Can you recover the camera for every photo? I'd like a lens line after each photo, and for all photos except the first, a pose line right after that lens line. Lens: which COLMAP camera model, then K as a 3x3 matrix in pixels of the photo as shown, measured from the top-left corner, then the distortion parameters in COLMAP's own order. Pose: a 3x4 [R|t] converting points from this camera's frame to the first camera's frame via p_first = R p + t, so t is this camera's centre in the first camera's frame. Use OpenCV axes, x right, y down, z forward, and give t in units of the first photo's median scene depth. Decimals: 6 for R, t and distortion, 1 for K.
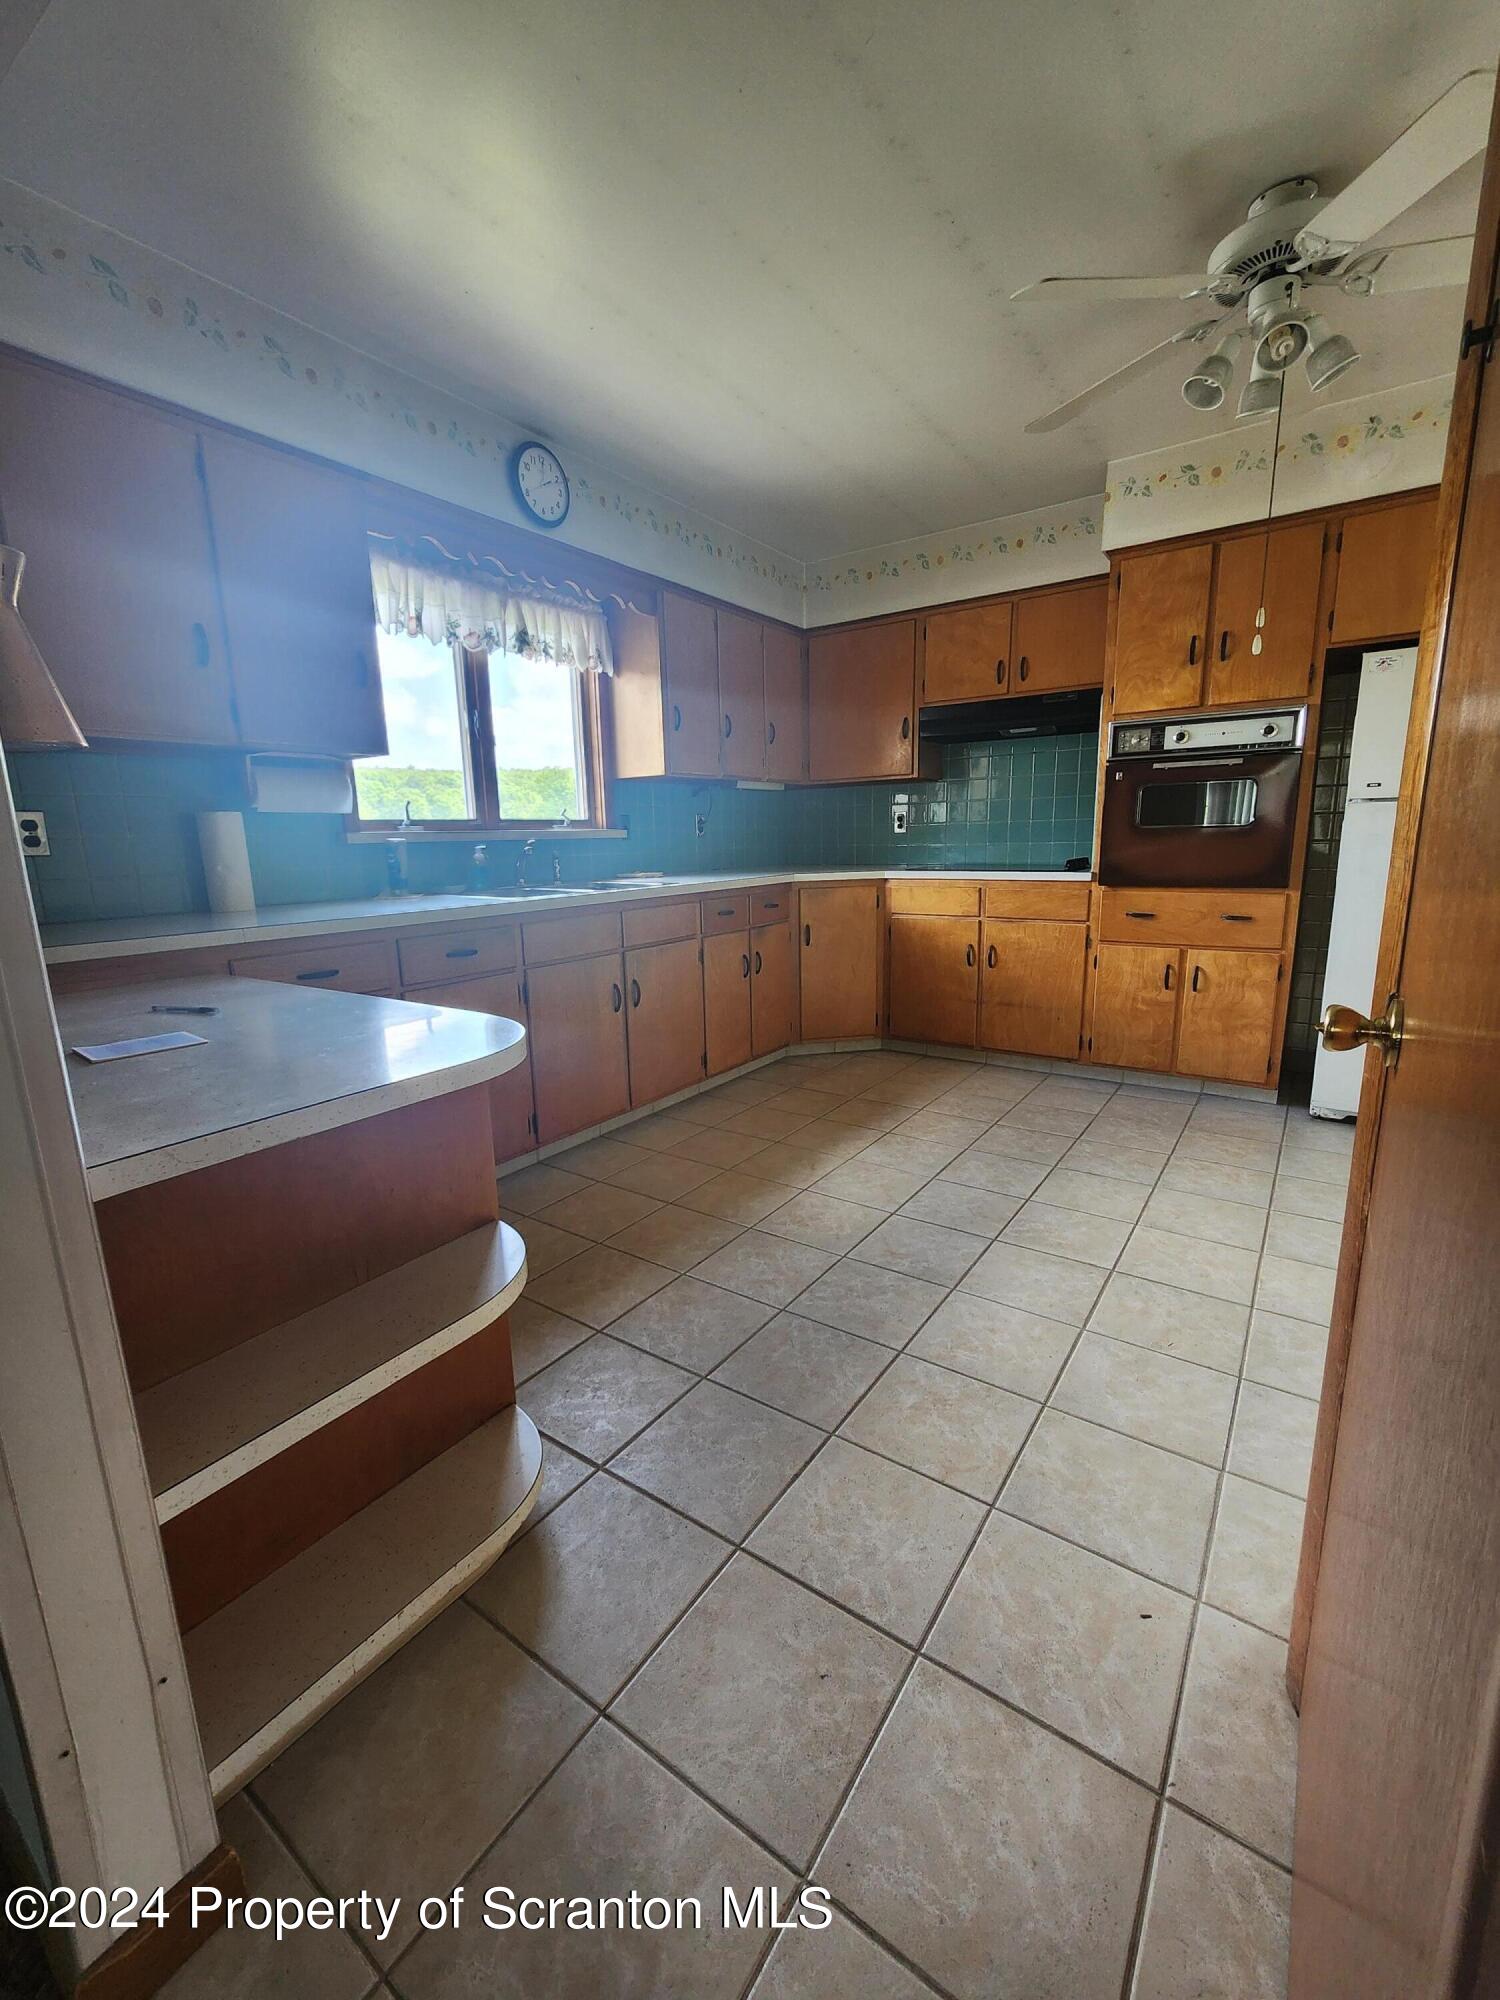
lens RADIAL K [[828.7, 0, 742.4], [0, 828.7, 1004.8], [0, 0, 1]] dist [0.000650, 0.000446]
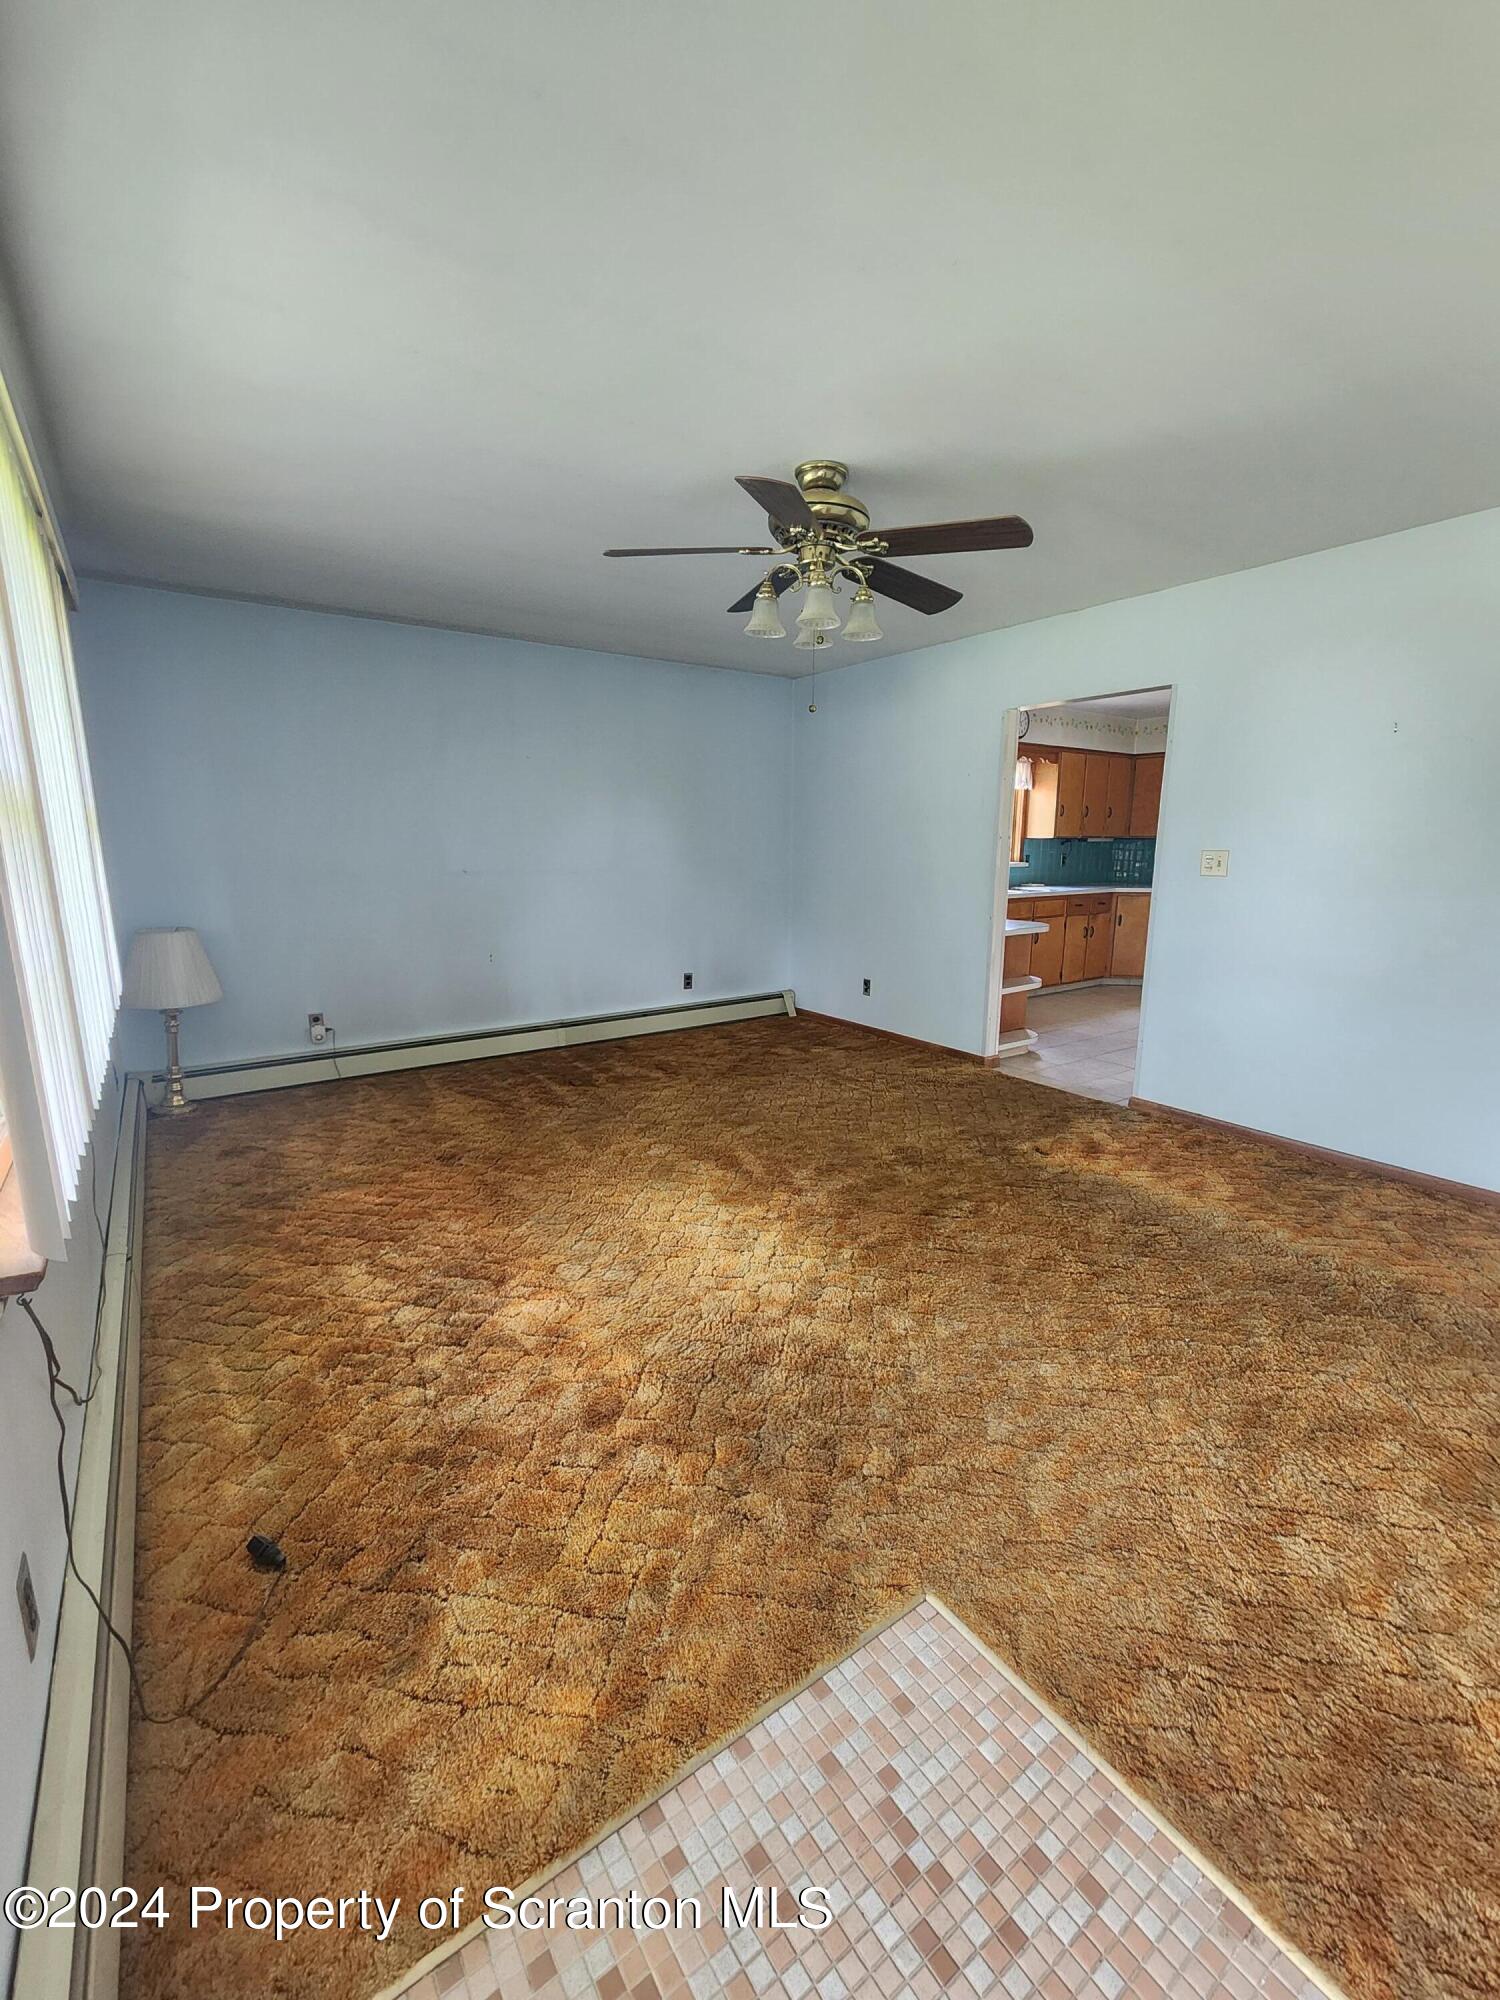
lens RADIAL K [[820.7, 0, 750.0], [0, 820.7, 1000.0], [0, 0, 1]] dist [0.000506, -0.000023]
pose [[0.942423, 0.092234, -0.321453, -0.123229], [-0.092415, 0.995612, 0.014732, 0.186436], [0.321401, 0.015823, 0.946811, -1.318871]]
